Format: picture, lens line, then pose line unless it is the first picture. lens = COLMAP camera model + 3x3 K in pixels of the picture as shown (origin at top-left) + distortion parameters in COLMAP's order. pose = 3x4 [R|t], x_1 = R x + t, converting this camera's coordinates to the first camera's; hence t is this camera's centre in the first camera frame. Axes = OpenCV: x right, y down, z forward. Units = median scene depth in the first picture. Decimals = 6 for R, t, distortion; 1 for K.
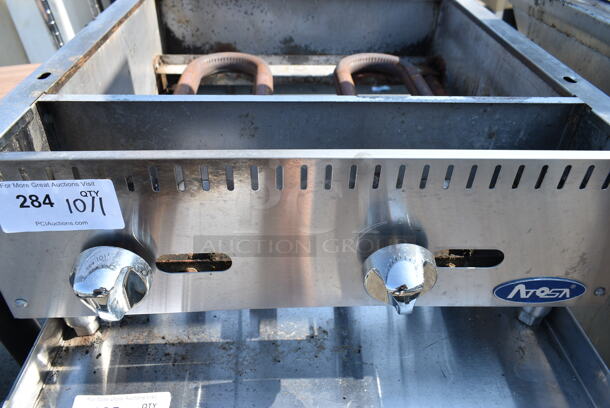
lens RADIAL K [[464.7, 0, 306.6], [0, 464.7, 203.0], [0, 0, 1]] dist [-0.019802, 0.003871]
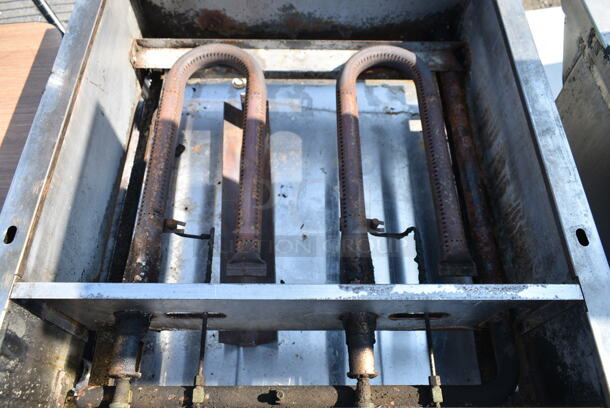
lens RADIAL K [[464.7, 0, 306.6], [0, 464.7, 203.0], [0, 0, 1]] dist [-0.019802, 0.003871]
pose [[0.998948, 0.038702, -0.024588, 0.046706], [-0.024803, 0.907116, 0.420148, -0.648001], [0.038565, -0.419097, 0.907122, 0.175048]]
